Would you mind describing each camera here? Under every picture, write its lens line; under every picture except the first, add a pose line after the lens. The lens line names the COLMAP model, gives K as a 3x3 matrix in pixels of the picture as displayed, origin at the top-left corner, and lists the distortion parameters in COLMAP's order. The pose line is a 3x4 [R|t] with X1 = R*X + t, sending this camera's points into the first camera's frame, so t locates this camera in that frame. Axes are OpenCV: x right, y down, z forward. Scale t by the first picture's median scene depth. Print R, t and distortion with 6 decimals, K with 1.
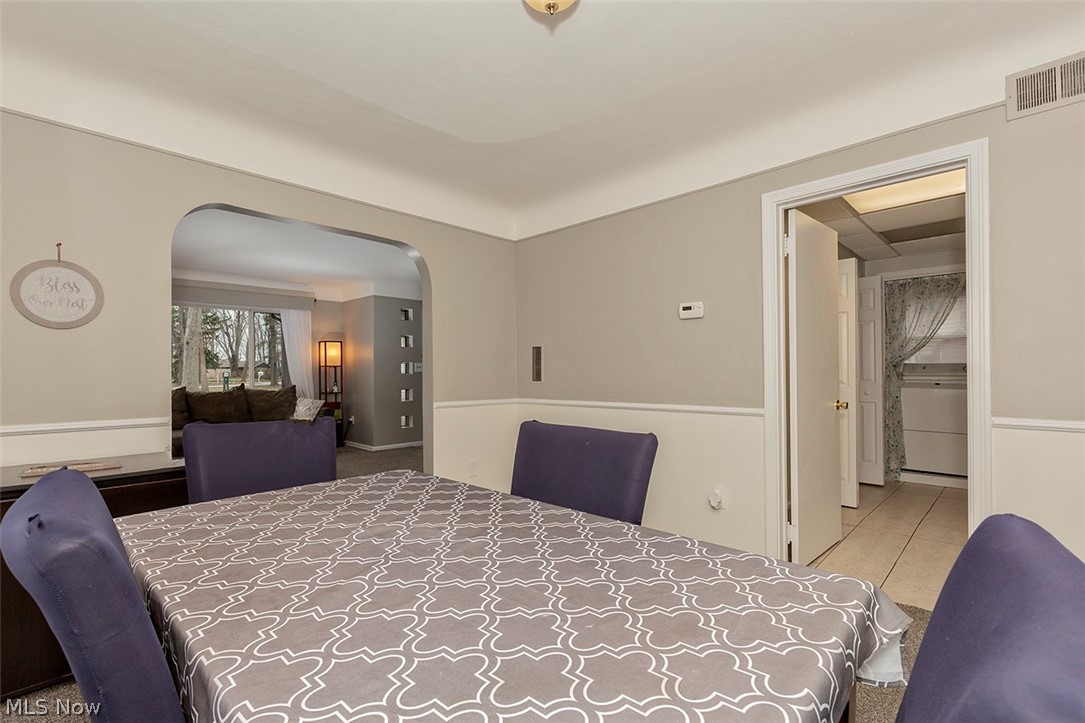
lens RADIAL K [[489.4, 0, 534.8], [0, 489.4, 381.3], [0, 0, 1]] dist [-0.000034, -0.000022]
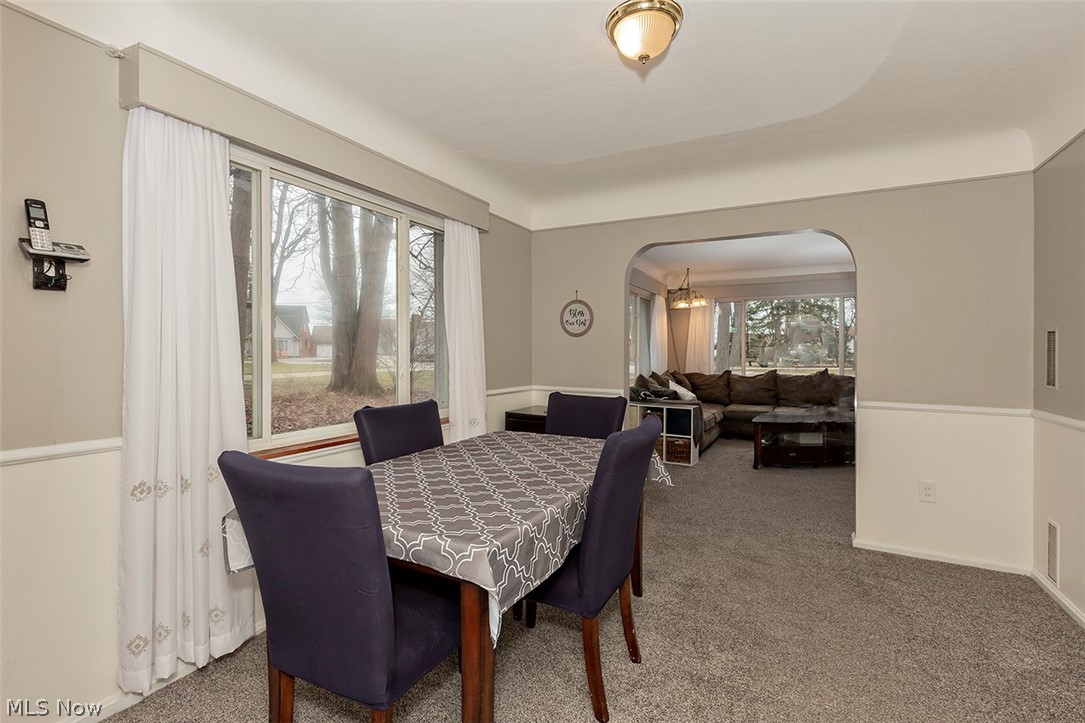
lens RADIAL K [[518.3, 0, 542.5], [0, 518.3, 361.5], [0, 0, 1]] dist [0.000626, 0.000032]
pose [[0.272180, 0.027144, -0.961863, 0.255804], [-0.026209, 0.999440, 0.020788, -0.015118], [0.961889, 0.019552, 0.272739, 0.101056]]
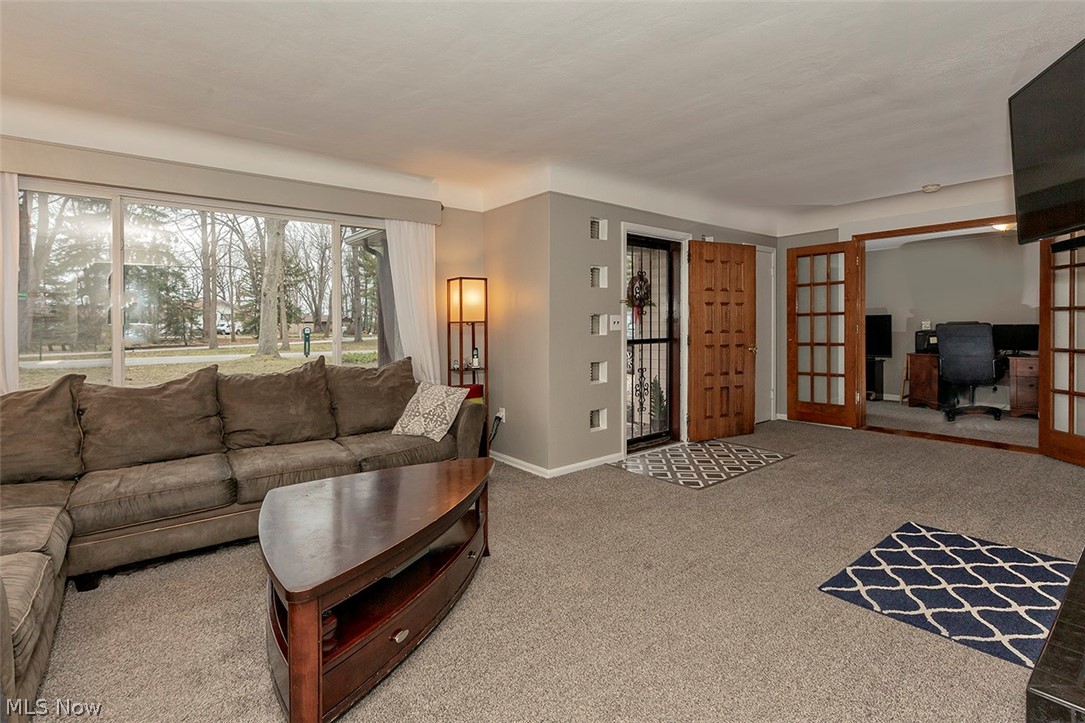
lens RADIAL K [[508.7, 0, 547.4], [0, 508.7, 330.0], [0, 0, 1]] dist [0.000012, -0.000092]
pose [[0.991833, -0.004501, -0.127467, -0.242369], [0.003506, 0.999962, -0.008034, -0.016290], [0.127499, 0.007521, 0.991810, 0.413928]]
